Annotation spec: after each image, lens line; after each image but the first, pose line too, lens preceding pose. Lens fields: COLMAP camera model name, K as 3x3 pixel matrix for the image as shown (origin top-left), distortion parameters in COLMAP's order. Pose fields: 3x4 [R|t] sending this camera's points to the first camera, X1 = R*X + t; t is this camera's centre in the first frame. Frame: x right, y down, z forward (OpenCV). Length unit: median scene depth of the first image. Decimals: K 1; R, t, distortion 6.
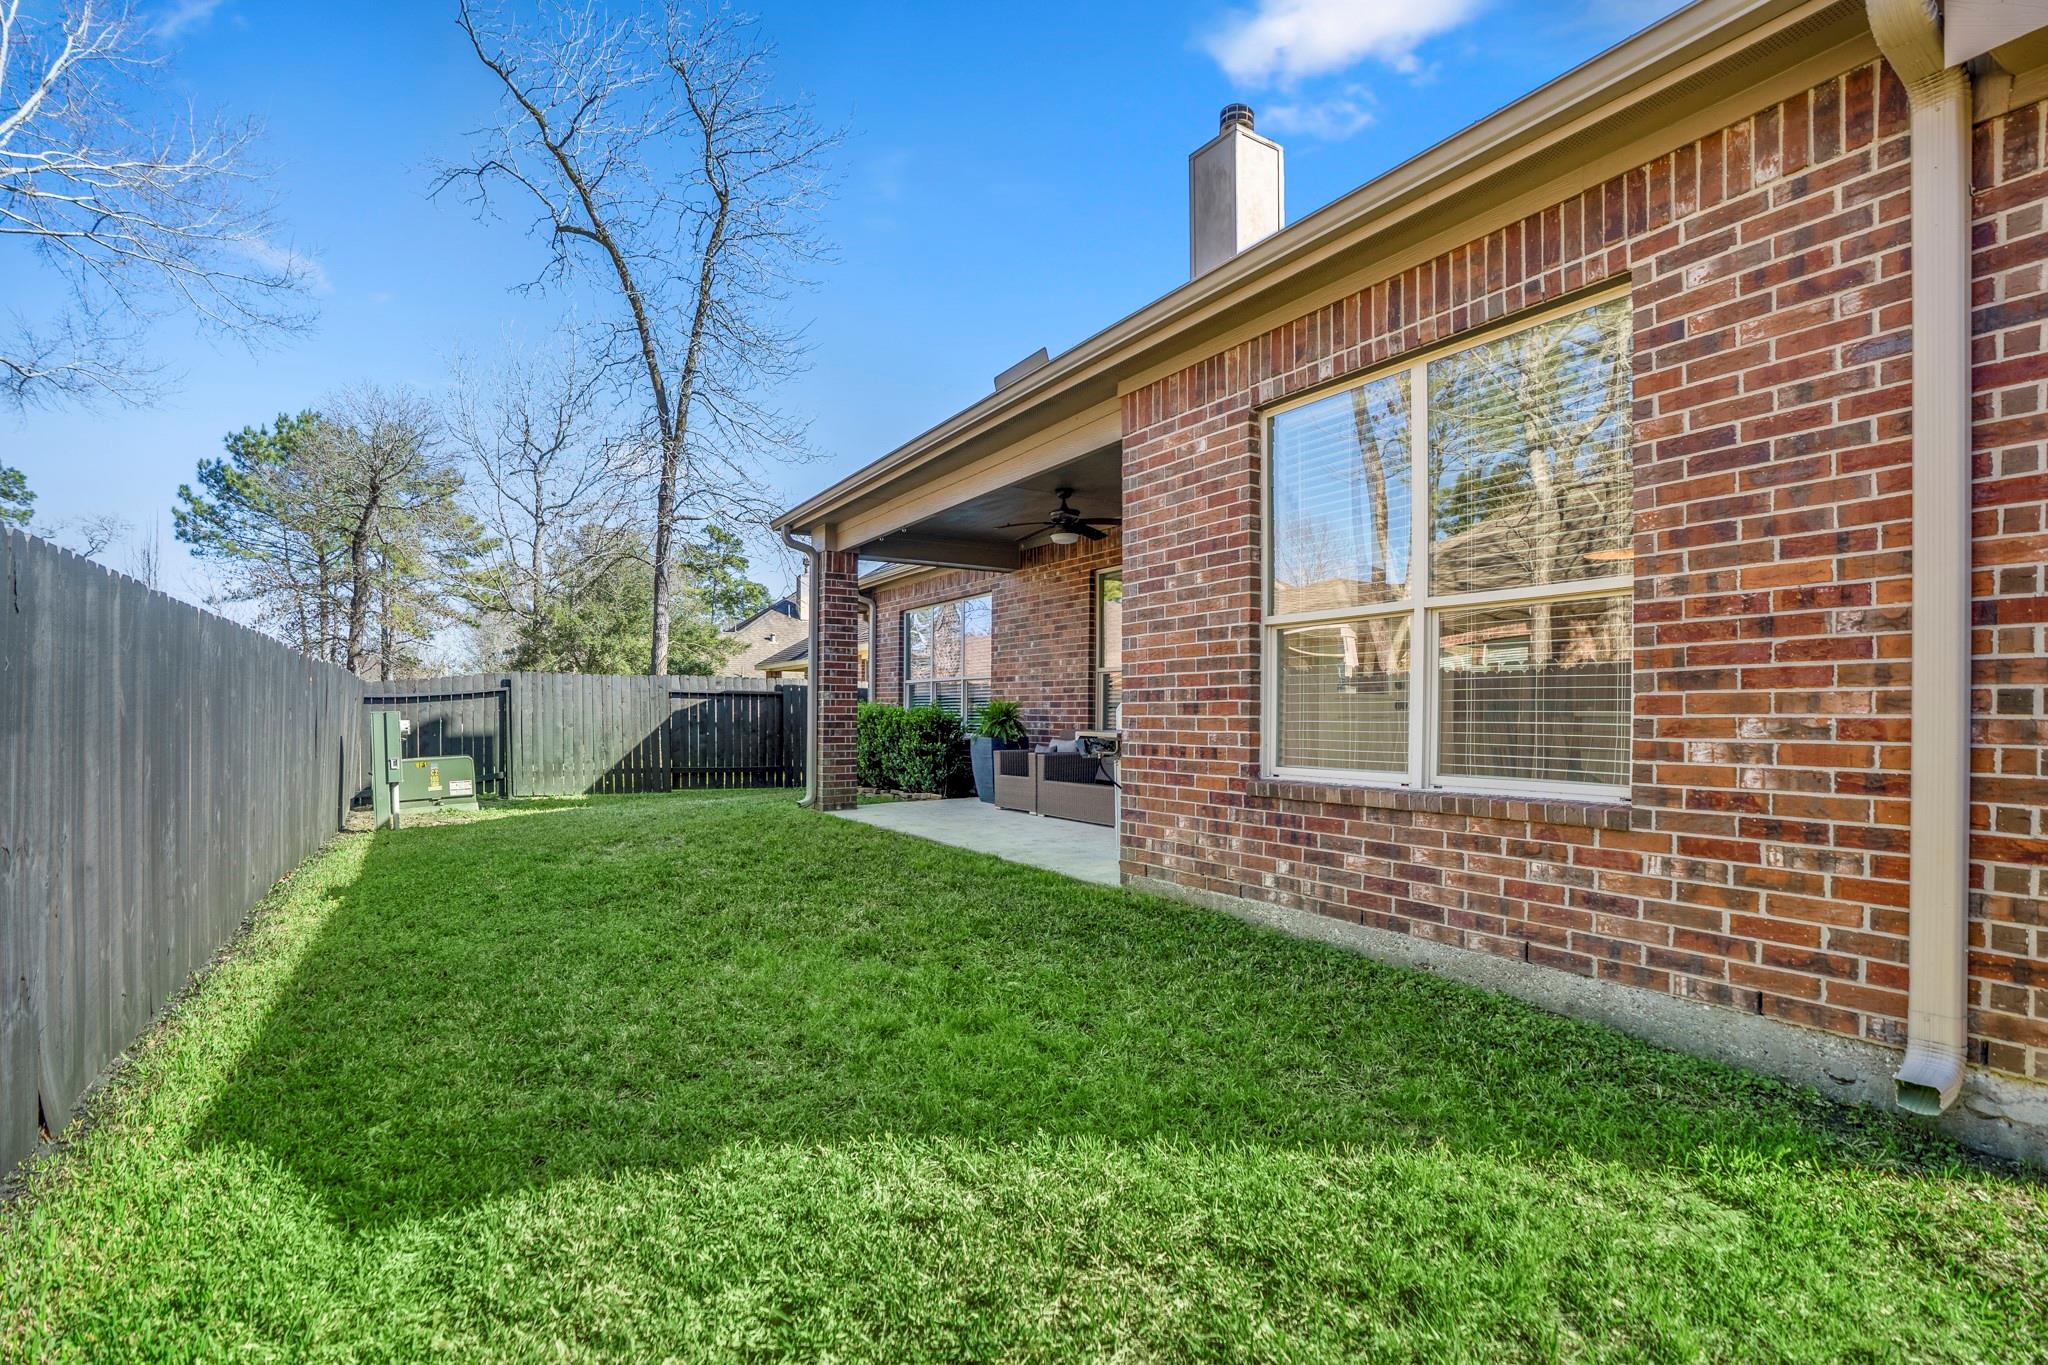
lens RADIAL K [[970.5, 0, 1035.1], [0, 970.5, 703.3], [0, 0, 1]] dist [-0.060921, 0.020533]
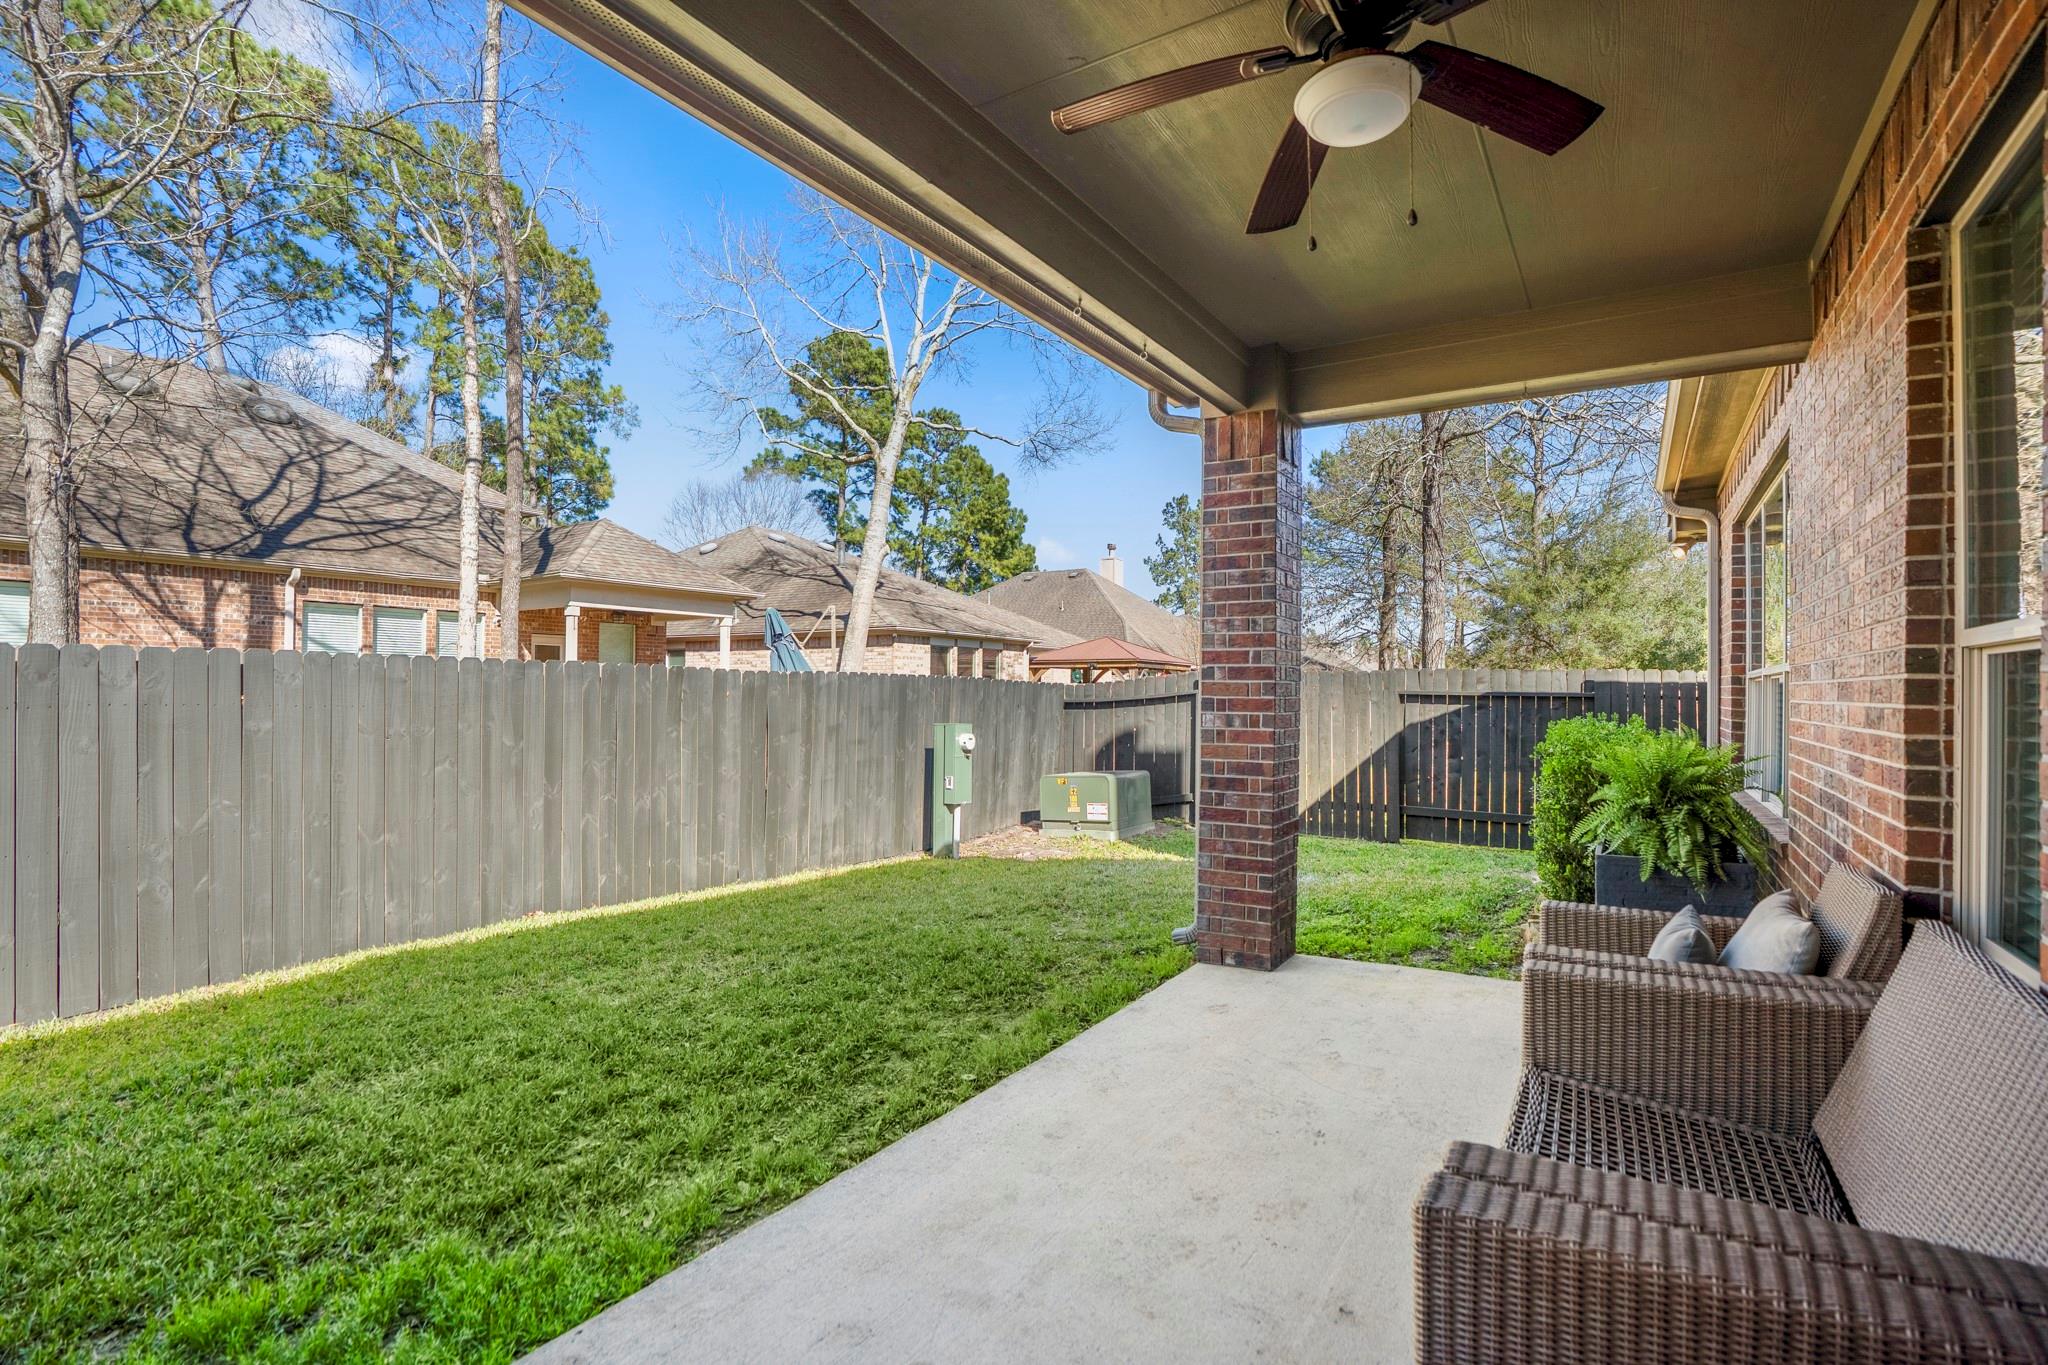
lens RADIAL K [[970.5, 0, 1024.7], [0, 970.5, 681.1], [0, 0, 1]] dist [-0.060921, 0.020533]
pose [[0.437279, -0.010899, -0.899260, 0.140473], [0.003738, 0.999940, -0.010302, -0.018362], [0.899318, 0.001144, 0.437293, 0.569515]]
